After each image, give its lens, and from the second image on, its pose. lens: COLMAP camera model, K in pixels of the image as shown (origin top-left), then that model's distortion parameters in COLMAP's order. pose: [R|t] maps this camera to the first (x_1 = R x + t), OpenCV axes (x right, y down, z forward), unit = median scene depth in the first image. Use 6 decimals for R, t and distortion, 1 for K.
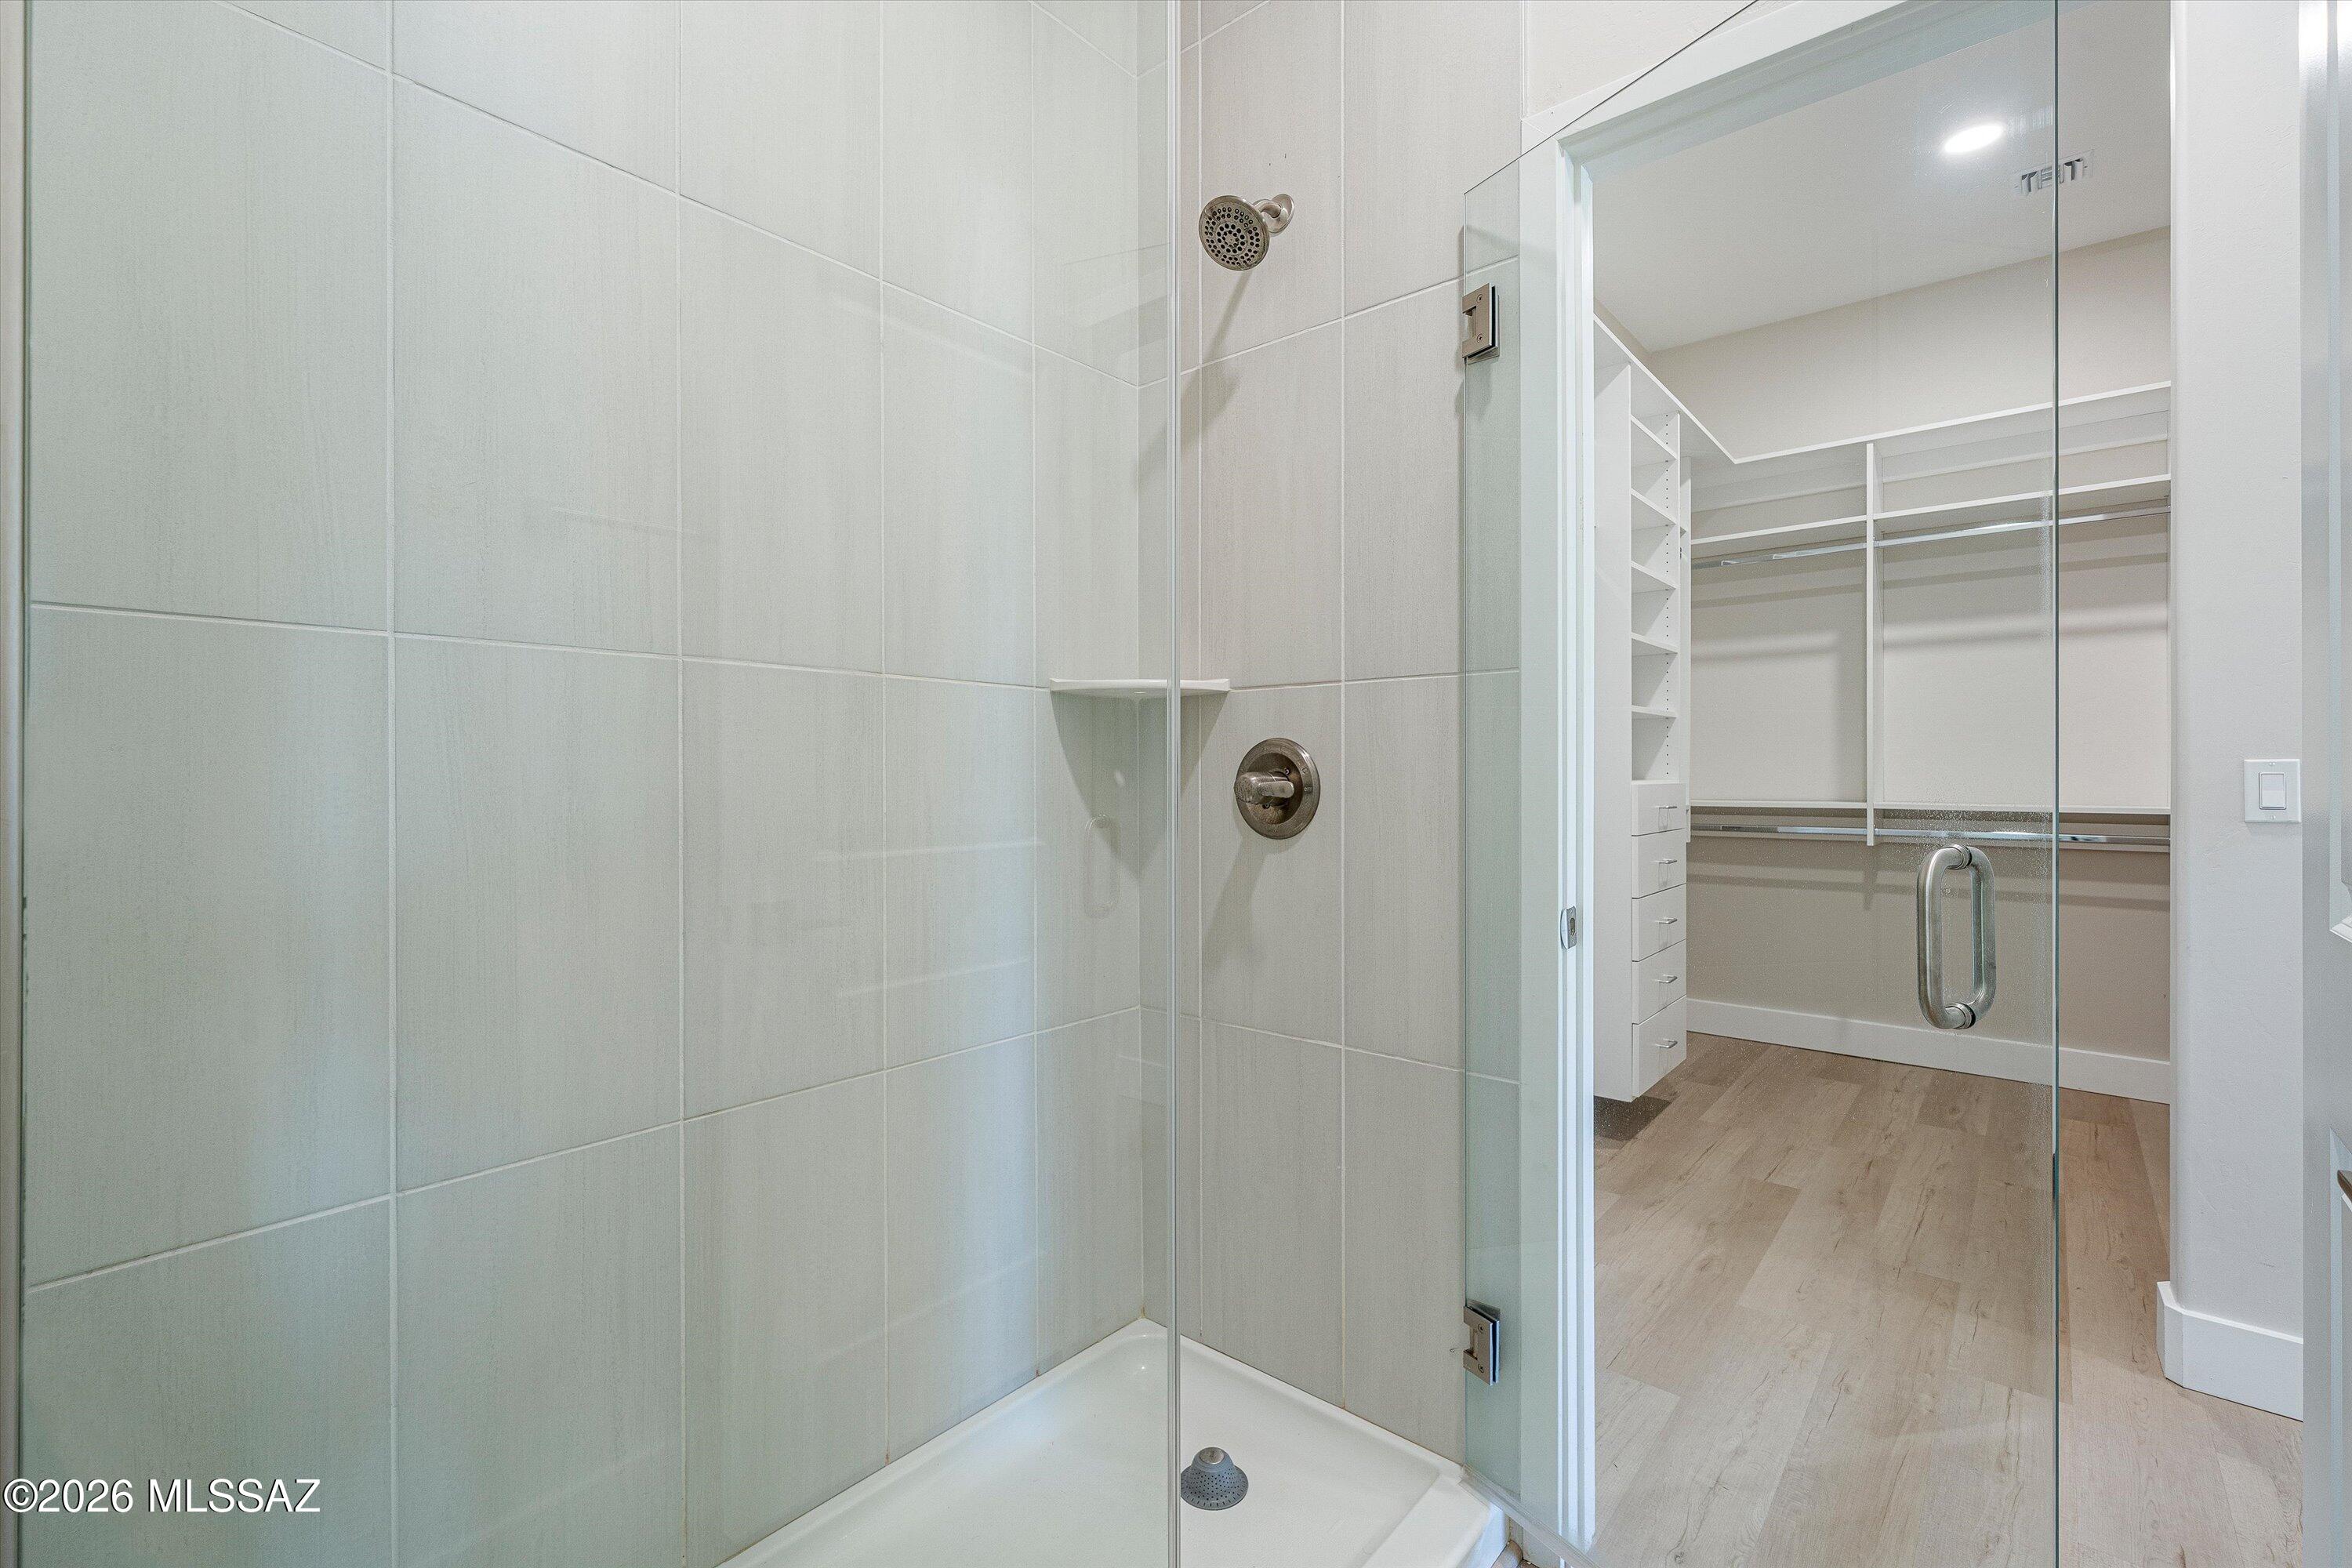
lens RADIAL K [[1057.5, 0, 1129.2], [0, 1057.5, 779.6], [0, 0, 1]] dist [-0.003167, 0.000686]
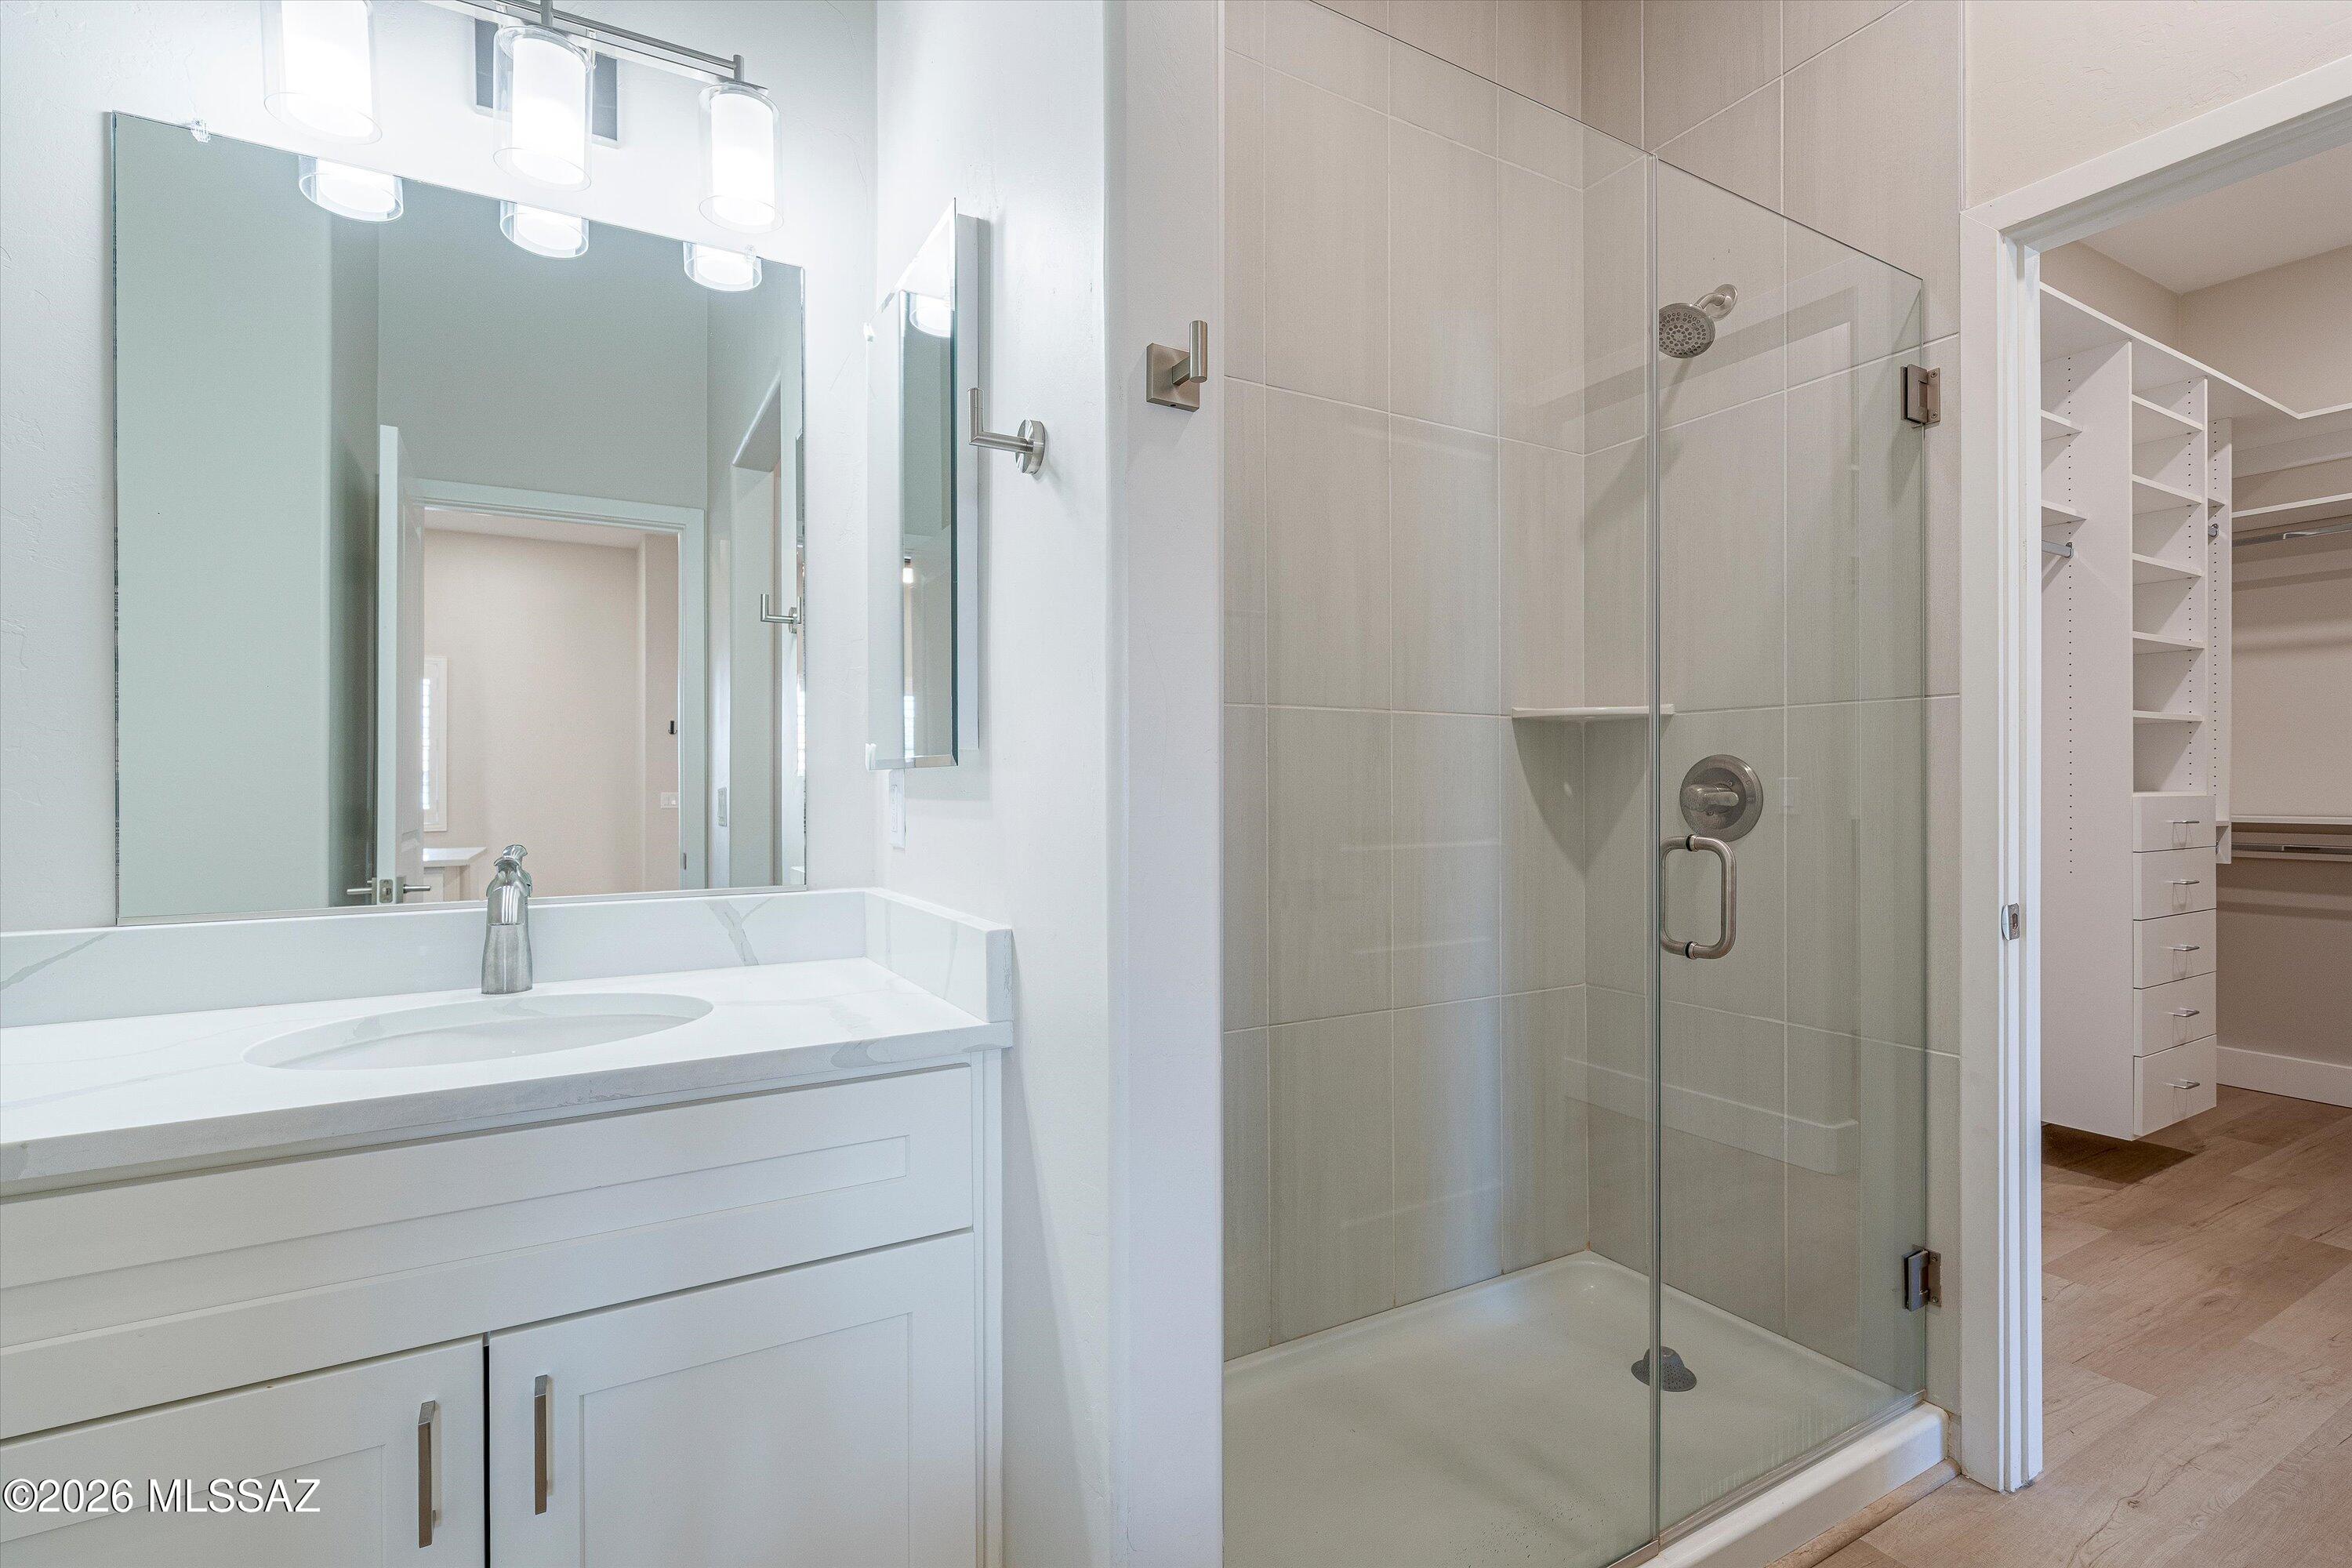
lens RADIAL K [[1057.5, 0, 1171.8], [0, 1057.5, 789.0], [0, 0, 1]] dist [-0.003167, 0.000686]
pose [[0.949780, 0.000319, -0.312919, -0.065569], [-0.000728, 0.999999, -0.001193, -0.000209], [0.312918, 0.001361, 0.949779, -0.277093]]
